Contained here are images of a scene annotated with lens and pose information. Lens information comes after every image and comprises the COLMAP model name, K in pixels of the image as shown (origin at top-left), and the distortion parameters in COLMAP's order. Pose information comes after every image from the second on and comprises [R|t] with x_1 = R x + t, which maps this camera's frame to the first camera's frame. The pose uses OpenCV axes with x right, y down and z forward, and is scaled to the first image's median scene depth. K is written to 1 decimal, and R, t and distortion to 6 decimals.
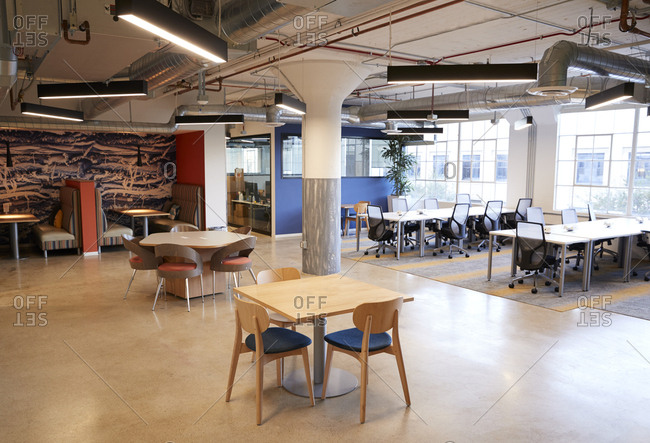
lens RADIAL K [[529.4, 0, 337.0], [0, 529.4, 230.6], [0, 0, 1]] dist [0.003423, 0.018368]
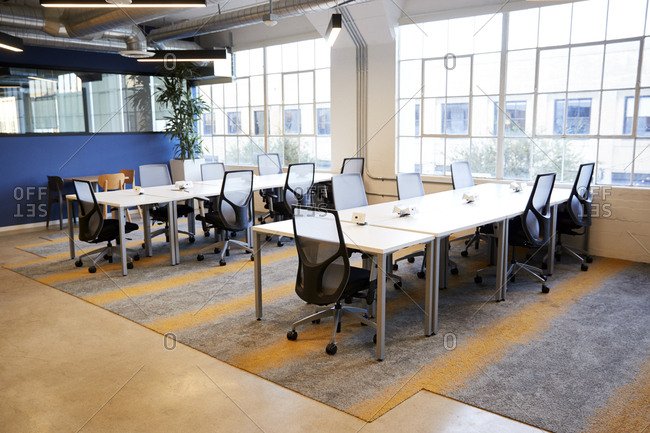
lens RADIAL K [[580.6, 0, 324.9], [0, 580.6, 216.9], [0, 0, 1]] dist [0.000190, 0.002110]
pose [[0.975719, -0.050607, 0.213100, 0.182274], [0.043823, 0.998374, 0.036443, -0.017808], [-0.214597, -0.026219, 0.976351, 0.341522]]
